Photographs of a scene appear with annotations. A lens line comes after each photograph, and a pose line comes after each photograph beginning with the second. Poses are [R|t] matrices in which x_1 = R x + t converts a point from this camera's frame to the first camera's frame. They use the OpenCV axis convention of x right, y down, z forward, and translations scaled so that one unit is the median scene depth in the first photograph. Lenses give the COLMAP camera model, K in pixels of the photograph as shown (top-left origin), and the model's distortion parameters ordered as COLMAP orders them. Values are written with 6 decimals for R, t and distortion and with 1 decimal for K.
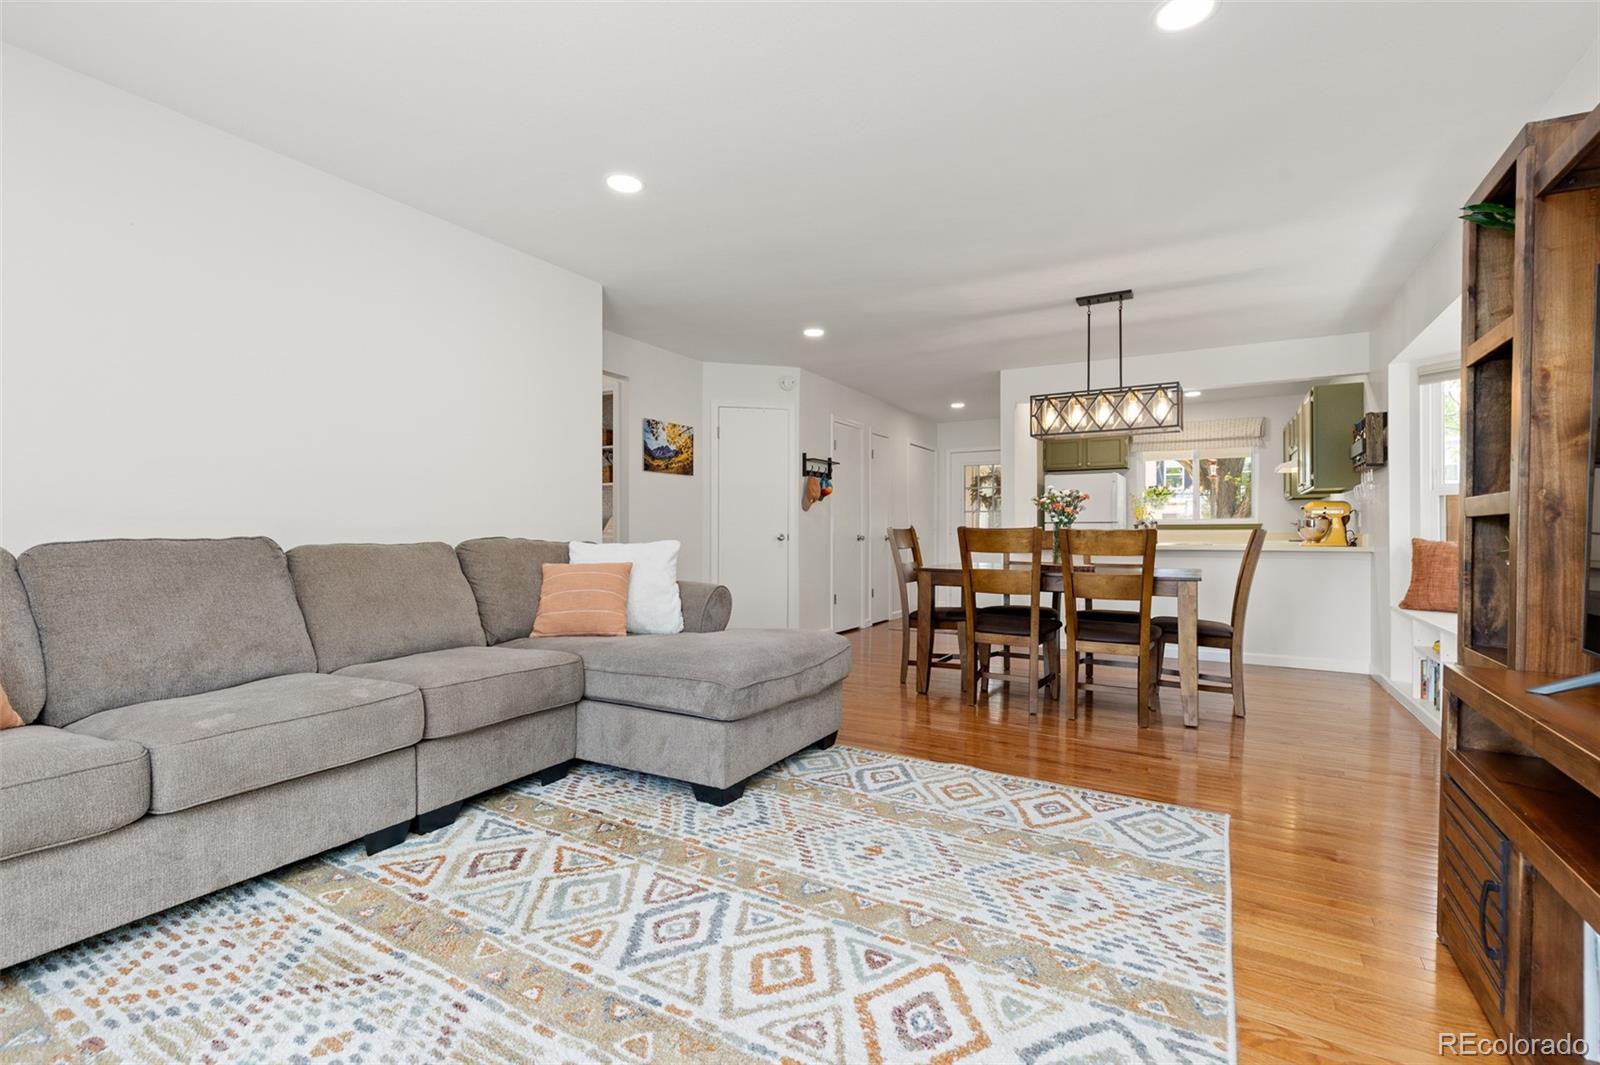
lens RADIAL K [[729.9, 0, 792.9], [0, 729.9, 529.3], [0, 0, 1]] dist [0.011759, -0.003564]
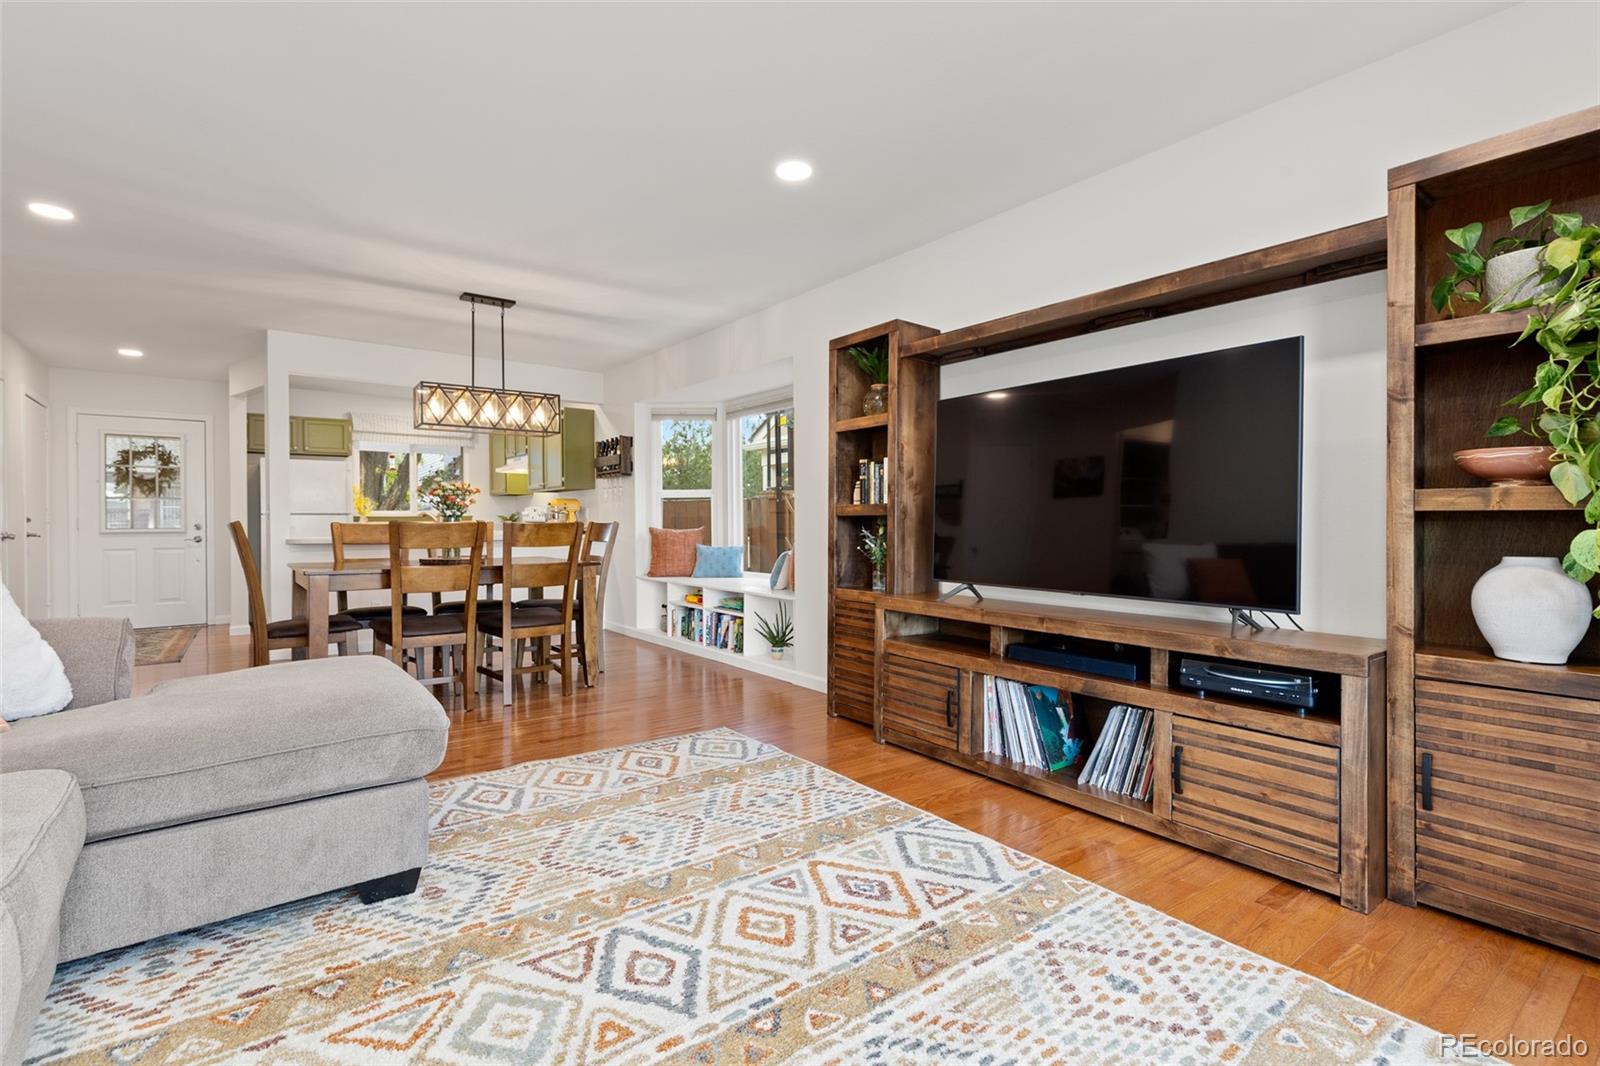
lens RADIAL K [[729.9, 0, 789.3], [0, 729.9, 532.2], [0, 0, 1]] dist [0.011759, -0.003564]
pose [[0.389492, -0.017812, 0.920858, -0.633698], [0.001789, 0.999826, 0.018583, -0.008410], [-0.921028, -0.005591, 0.389456, 0.340558]]
